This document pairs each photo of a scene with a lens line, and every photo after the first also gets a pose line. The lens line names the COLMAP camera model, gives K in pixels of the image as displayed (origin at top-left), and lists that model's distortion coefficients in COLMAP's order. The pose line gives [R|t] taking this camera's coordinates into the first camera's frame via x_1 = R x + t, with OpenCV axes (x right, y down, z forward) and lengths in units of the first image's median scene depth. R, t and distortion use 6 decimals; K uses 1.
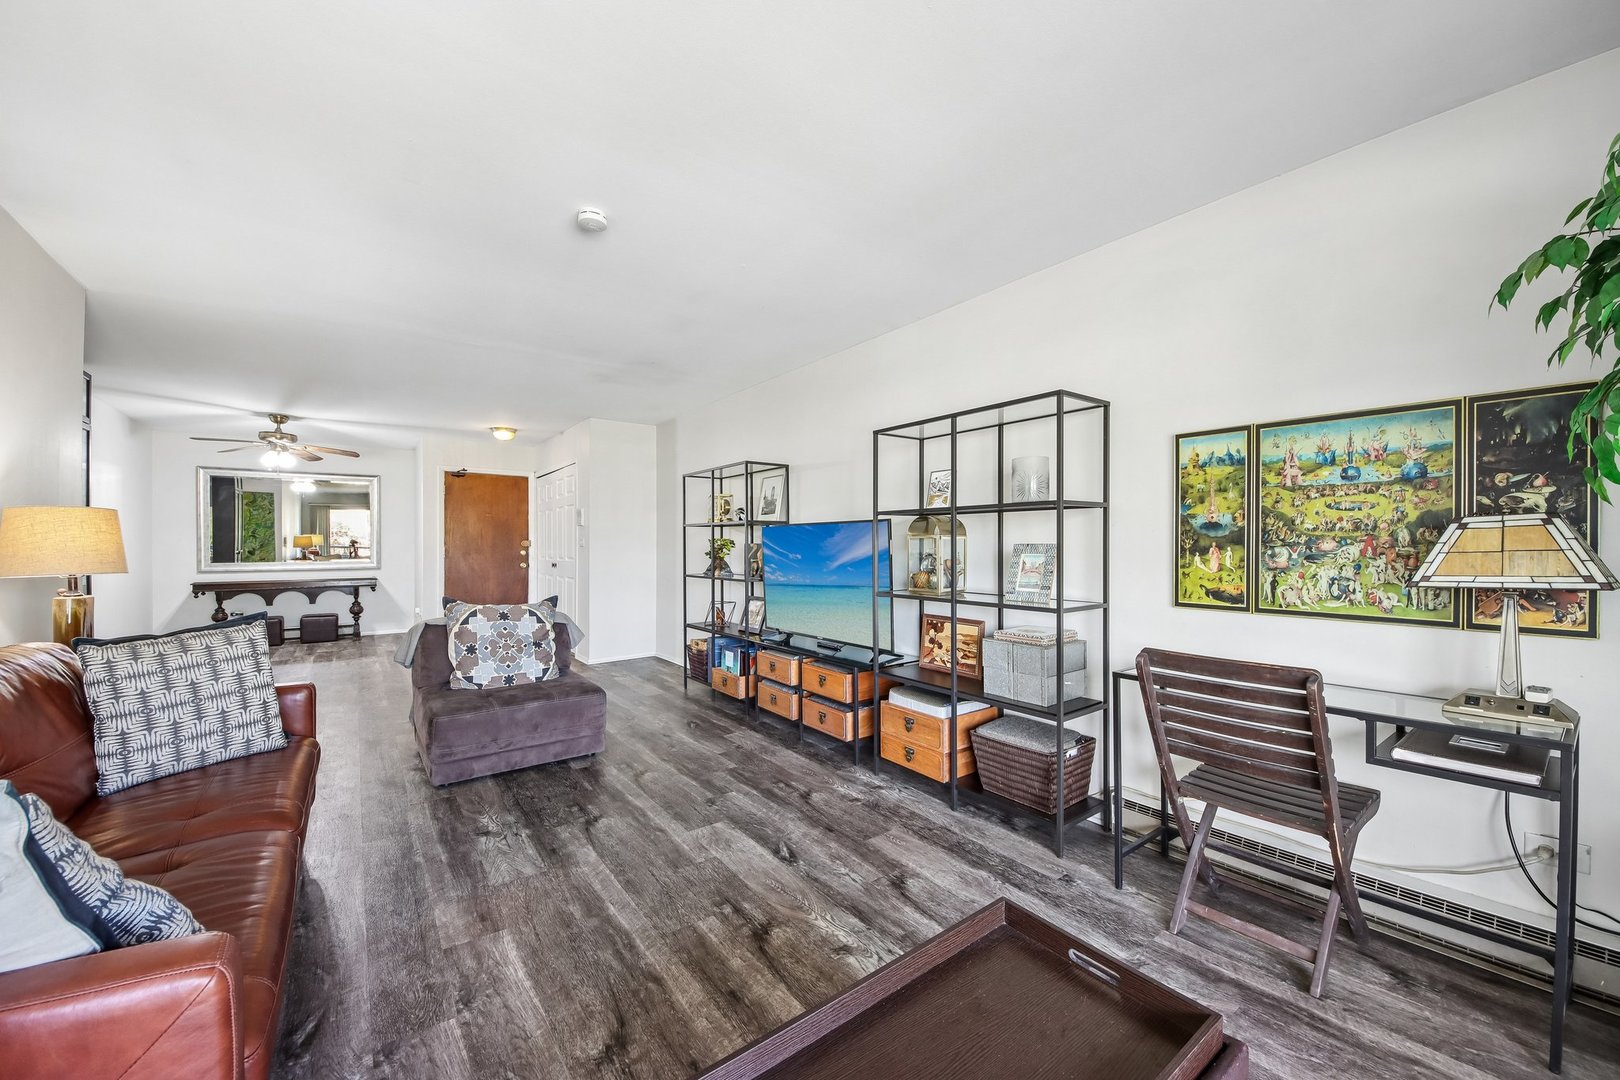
lens RADIAL K [[603.0, 0, 801.8], [0, 603.0, 546.6], [0, 0, 1]] dist [0.055557, -0.031703]
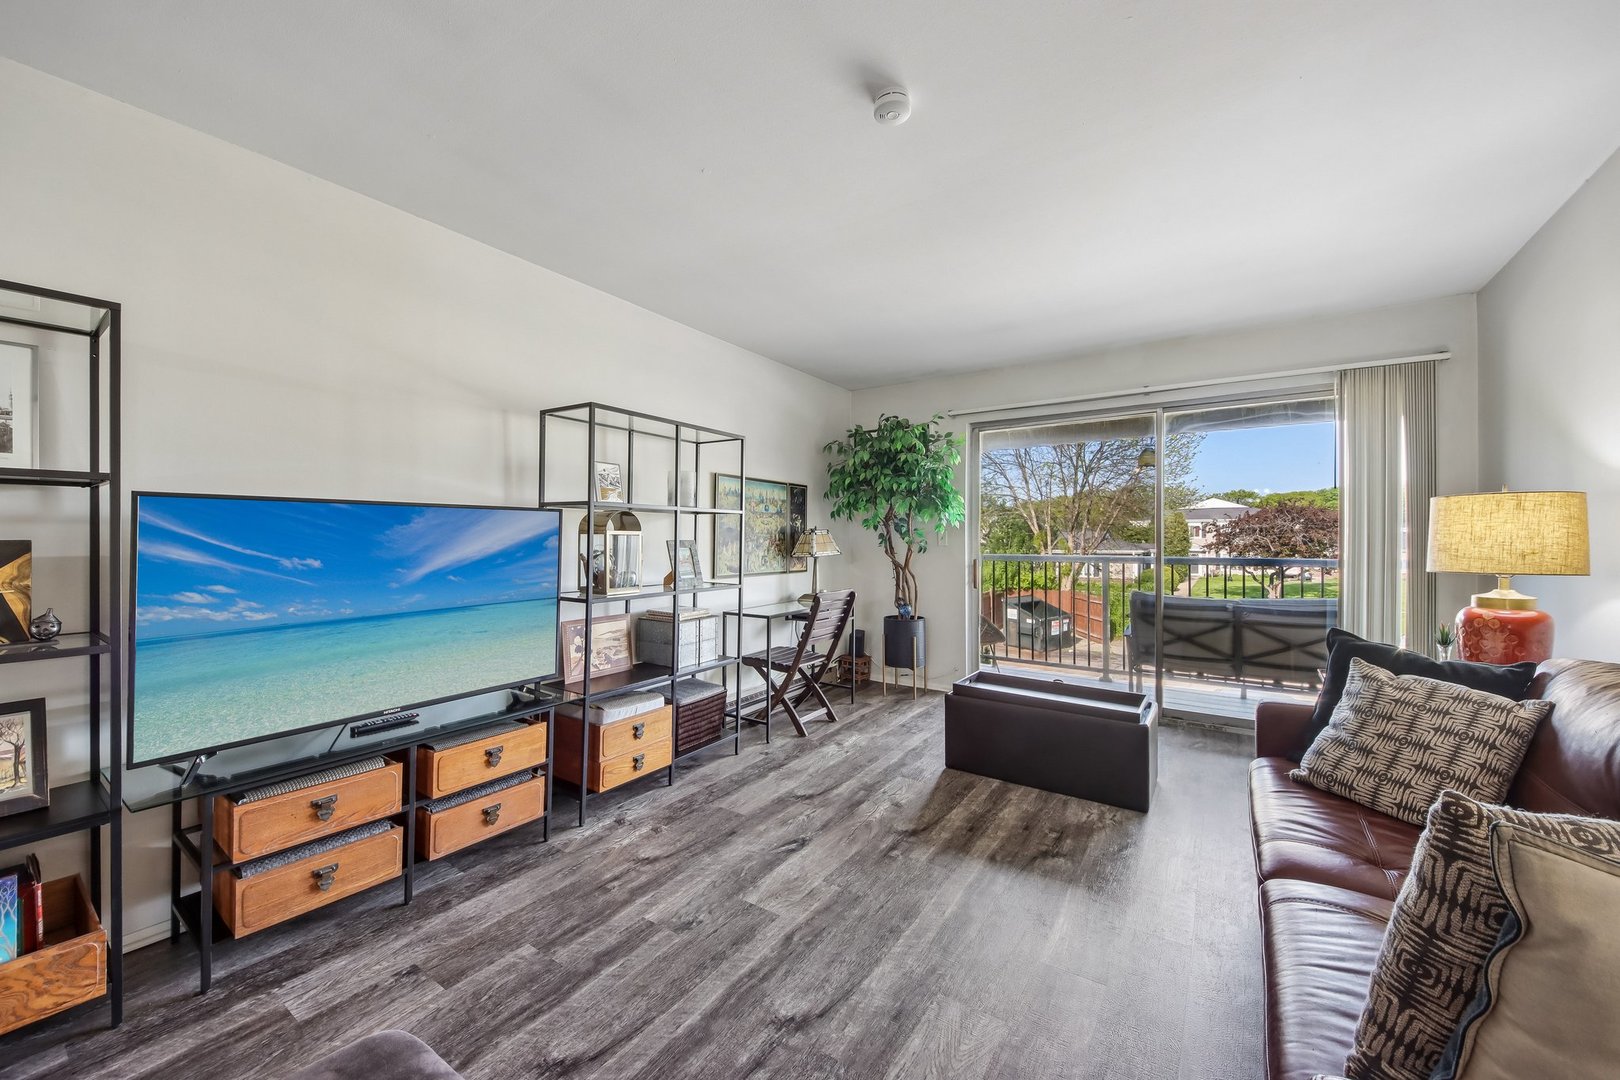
lens RADIAL K [[610.6, 0, 804.2], [0, 610.6, 539.2], [0, 0, 1]] dist [0.058191, -0.033598]
pose [[-0.332313, -0.000468, 0.943169, -0.846476], [-0.000243, 1.000000, 0.000411, -0.004632], [-0.943169, -0.000093, -0.332313, 1.120359]]
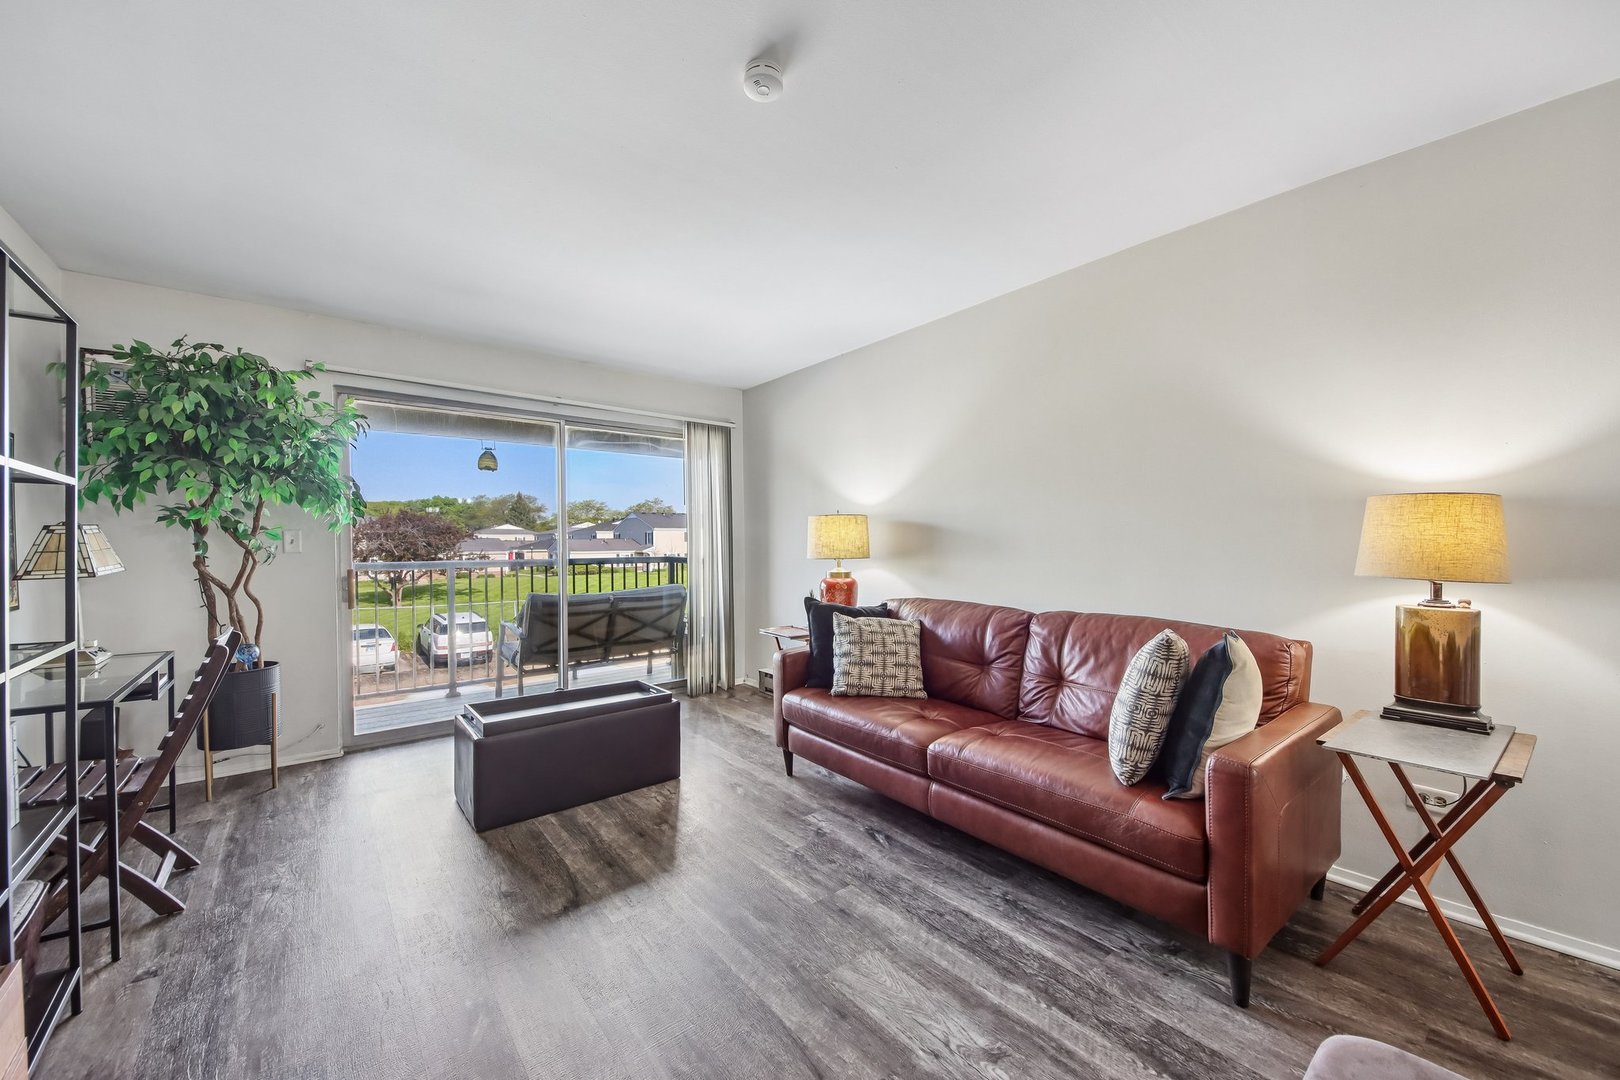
lens RADIAL K [[603.0, 0, 801.8], [0, 603.0, 546.6], [0, 0, 1]] dist [0.055557, -0.031703]
pose [[-0.999225, 0.006629, -0.038811, -0.290507], [0.006344, 0.999952, 0.007467, -0.000757], [0.038859, 0.007215, -0.999219, 1.400115]]
